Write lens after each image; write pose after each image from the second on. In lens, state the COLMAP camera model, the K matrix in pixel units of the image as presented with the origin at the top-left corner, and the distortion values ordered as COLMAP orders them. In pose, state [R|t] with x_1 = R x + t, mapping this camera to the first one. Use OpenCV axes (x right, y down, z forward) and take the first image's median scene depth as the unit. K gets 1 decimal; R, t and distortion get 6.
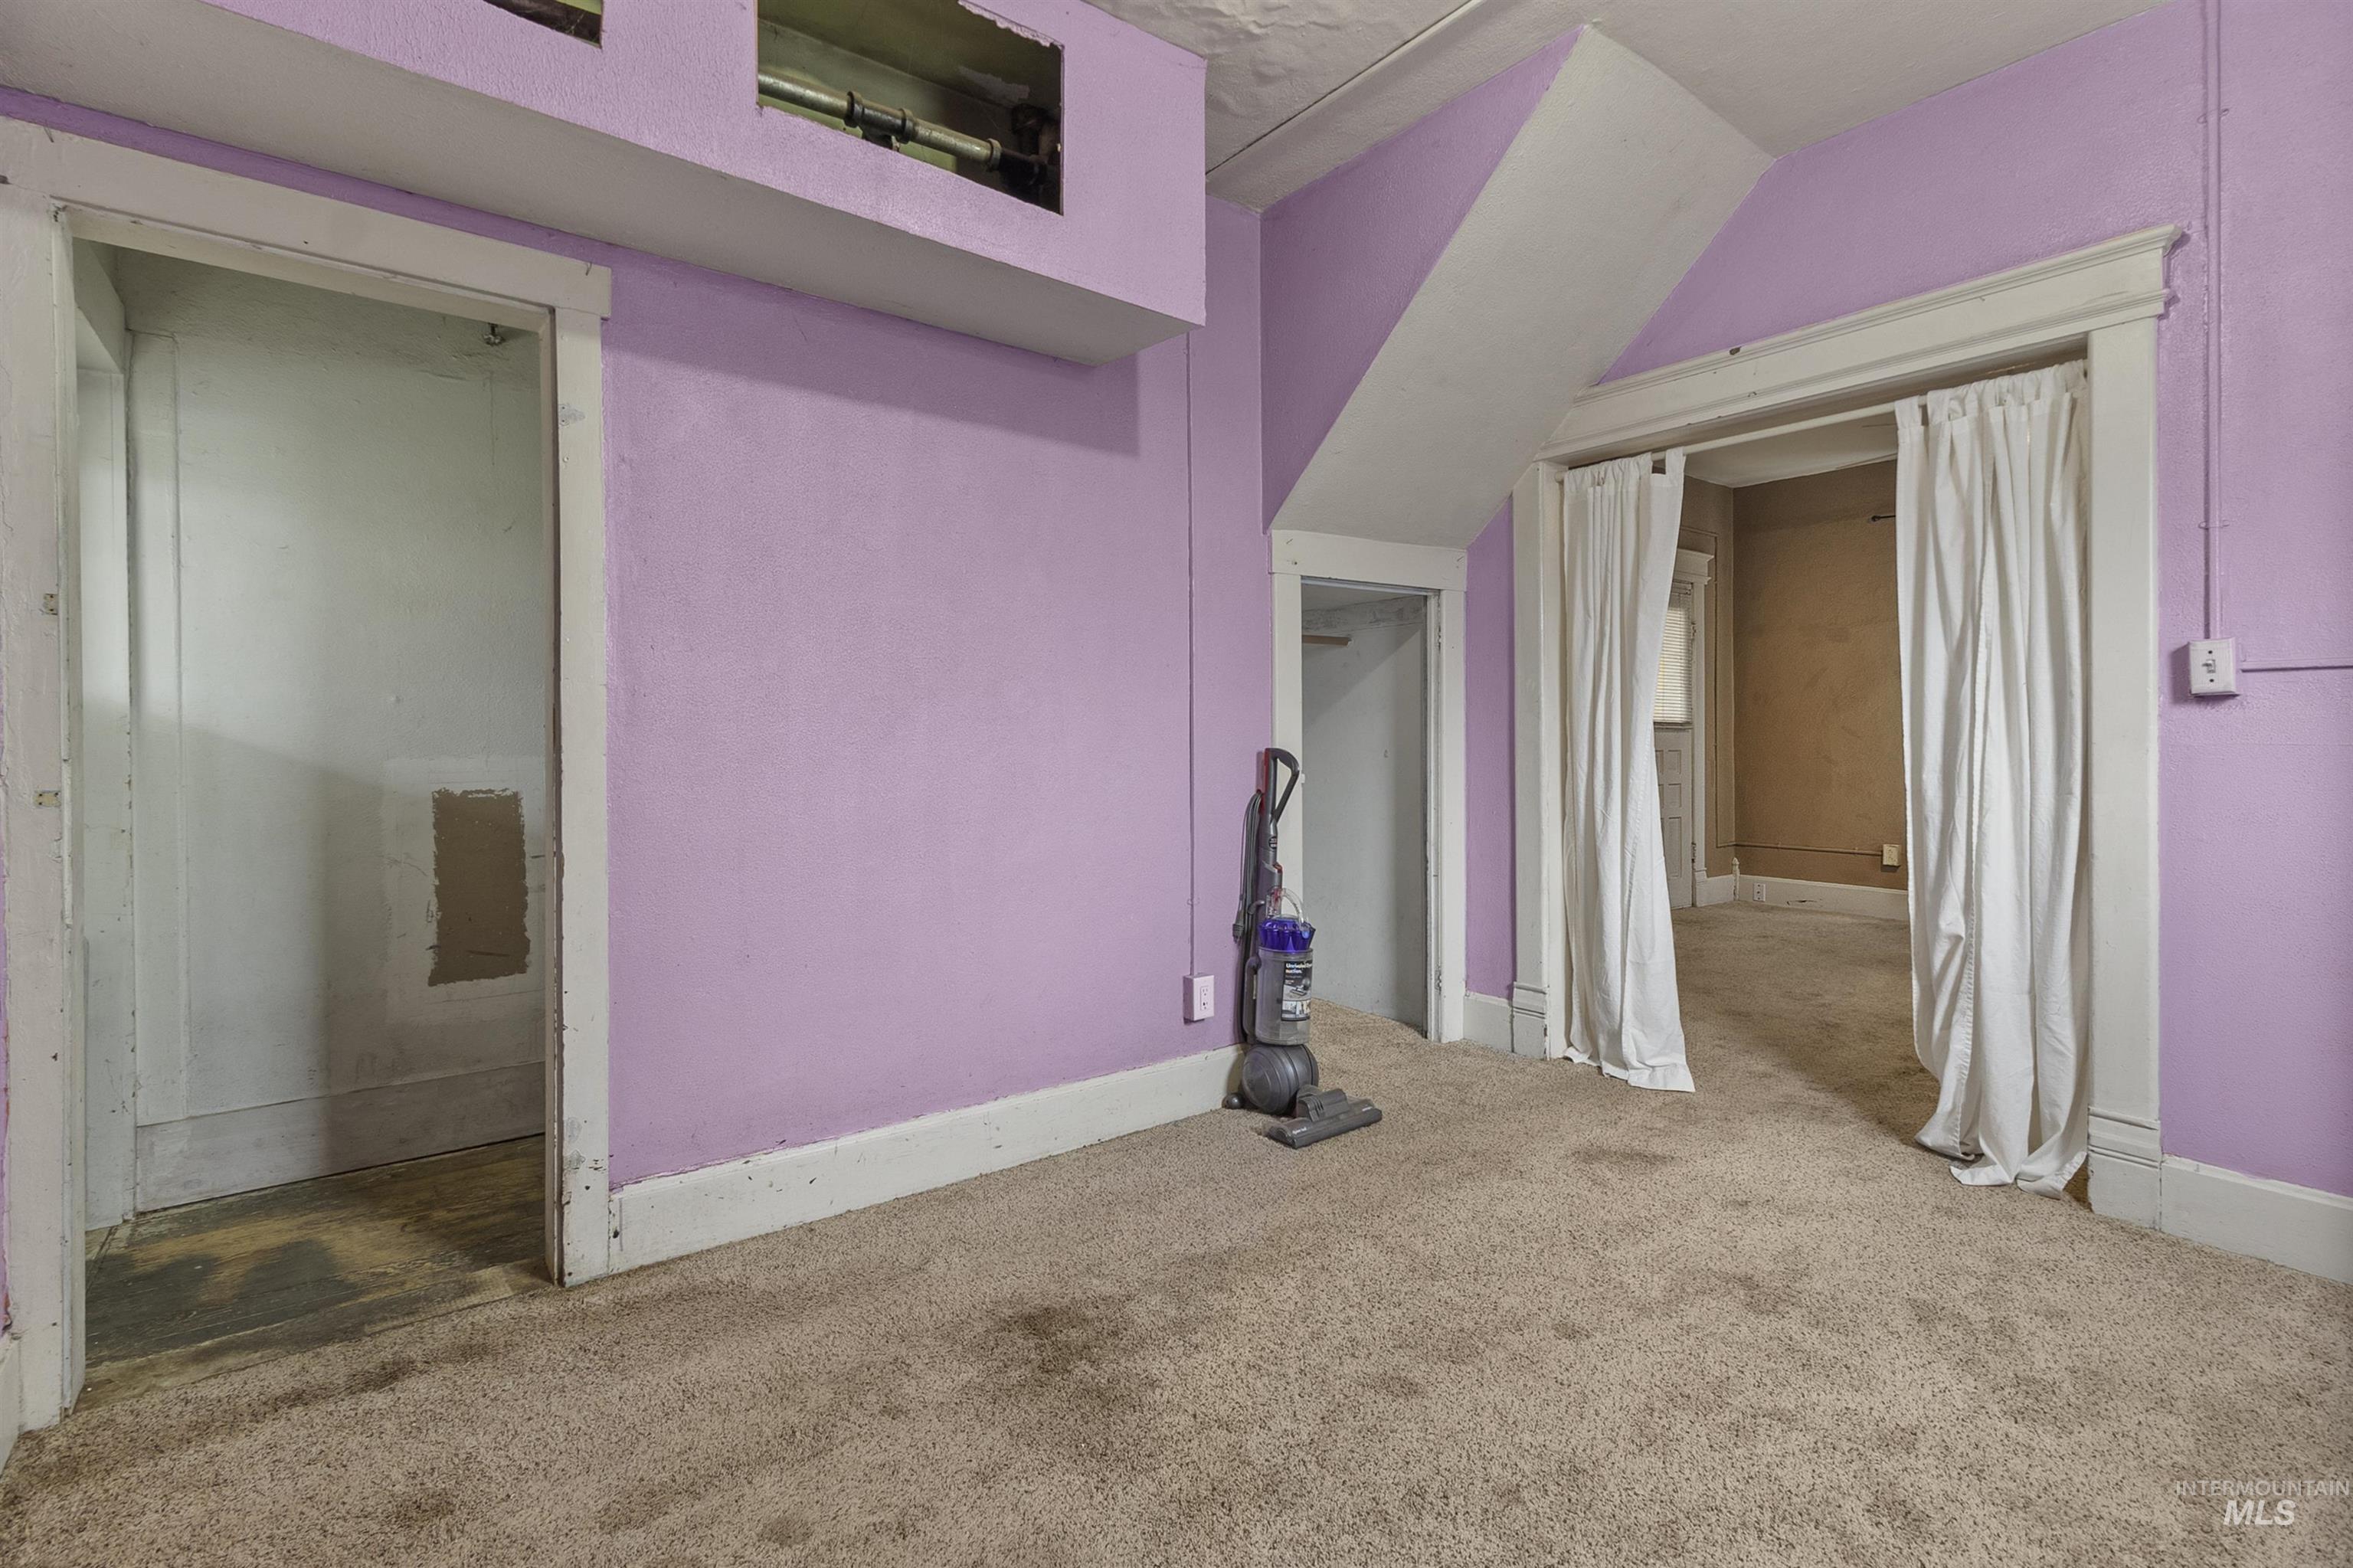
lens RADIAL K [[1153.5, 0, 1063.9], [0, 1153.5, 717.5], [0, 0, 1]] dist [0.001209, 0.000321]
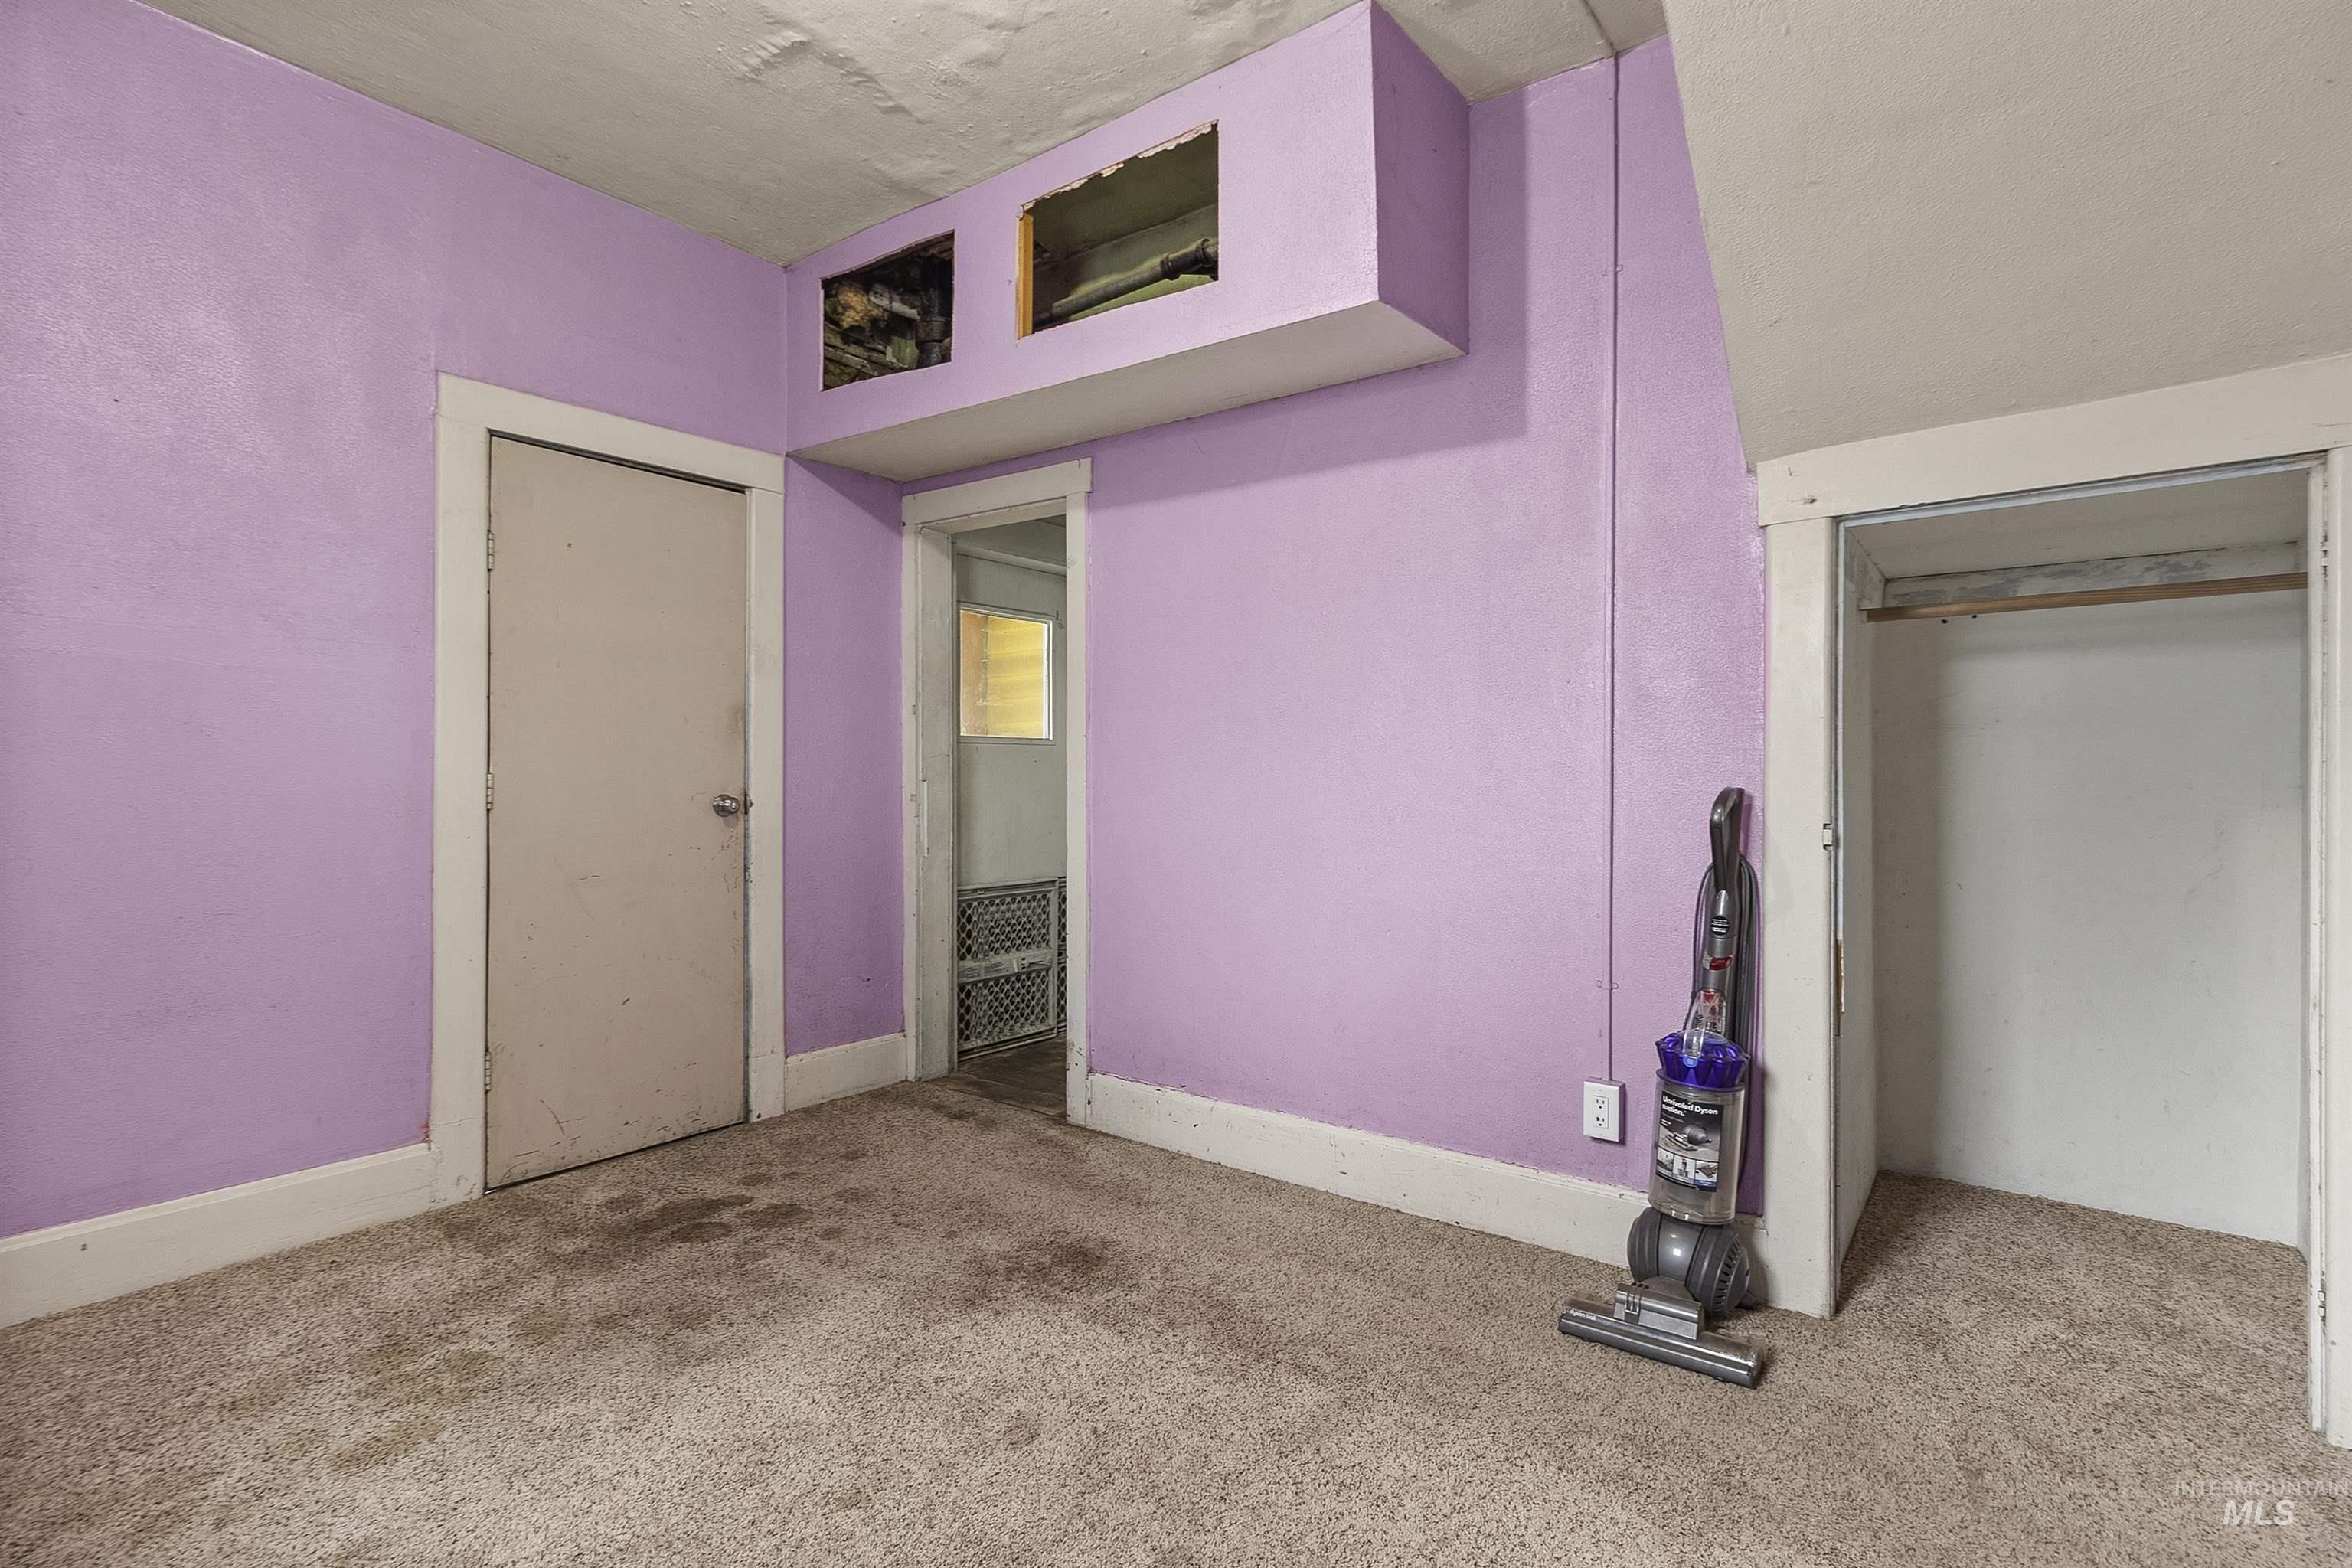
lens RADIAL K [[1100.6, 0, 1175.1], [0, 1100.6, 751.9], [0, 0, 1]] dist [0.004687, 0.000649]
pose [[0.272233, -0.014618, -0.962120, 0.979456], [0.016227, 0.999812, -0.010599, 0.009824], [0.962095, -0.012727, 0.272419, 0.693540]]
